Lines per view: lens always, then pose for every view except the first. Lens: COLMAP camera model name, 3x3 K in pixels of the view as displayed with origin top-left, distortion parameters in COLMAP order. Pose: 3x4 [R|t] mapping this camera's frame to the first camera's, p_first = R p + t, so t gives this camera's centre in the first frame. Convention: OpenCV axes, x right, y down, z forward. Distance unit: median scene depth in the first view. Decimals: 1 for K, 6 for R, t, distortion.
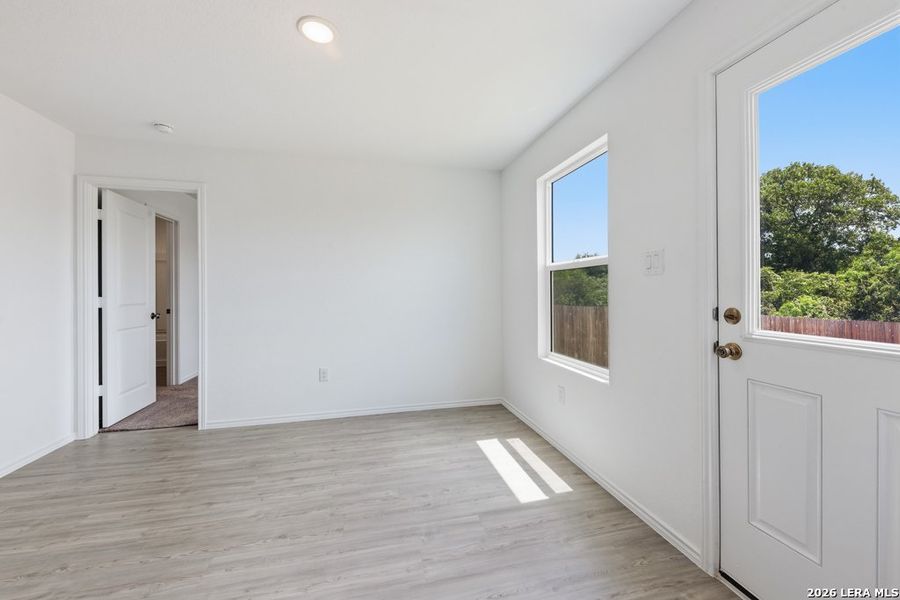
lens RADIAL K [[349.2, 0, 453.2], [0, 349.2, 293.9], [0, 0, 1]] dist [0.028352, -0.012871]
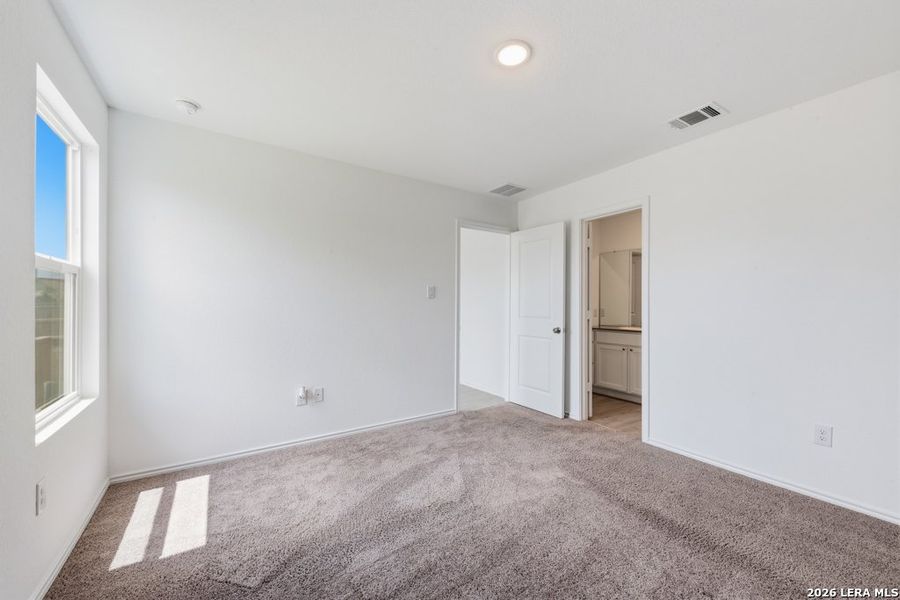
lens RADIAL K [[355.3, 0, 450.0], [0, 355.3, 300.0], [0, 0, 1]] dist [0.000227, -0.000120]
pose [[-0.942260, -0.006076, -0.334827, -0.132529], [-0.005505, 0.999981, -0.002654, -0.023328], [0.334837, -0.000657, -0.942276, 1.697513]]
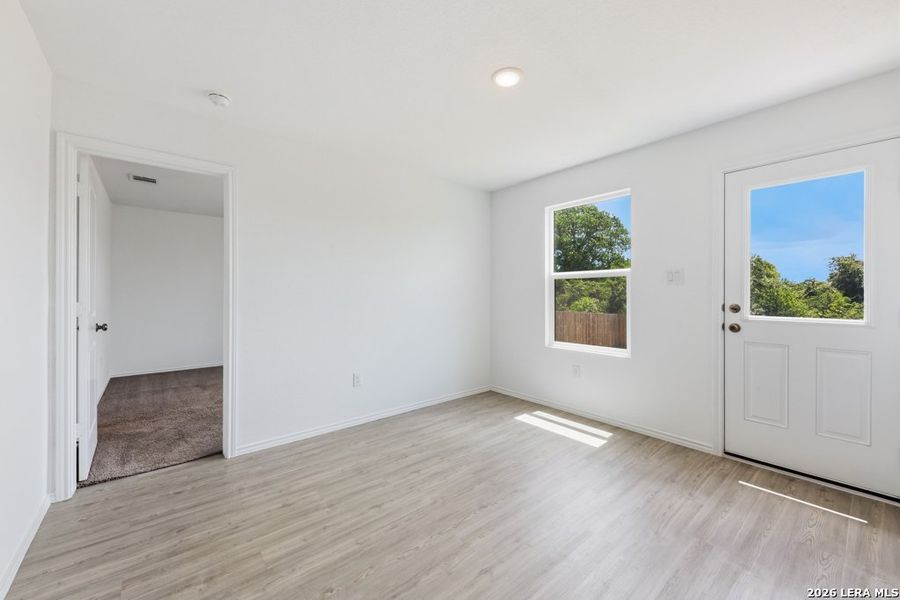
lens RADIAL K [[349.2, 0, 453.2], [0, 349.2, 293.9], [0, 0, 1]] dist [0.028352, -0.012871]
pose [[0.895945, 0.001679, 0.444162, -0.642524], [0.001471, 0.999976, -0.006749, -0.001409], [-0.444163, 0.006700, 0.895921, 0.004189]]
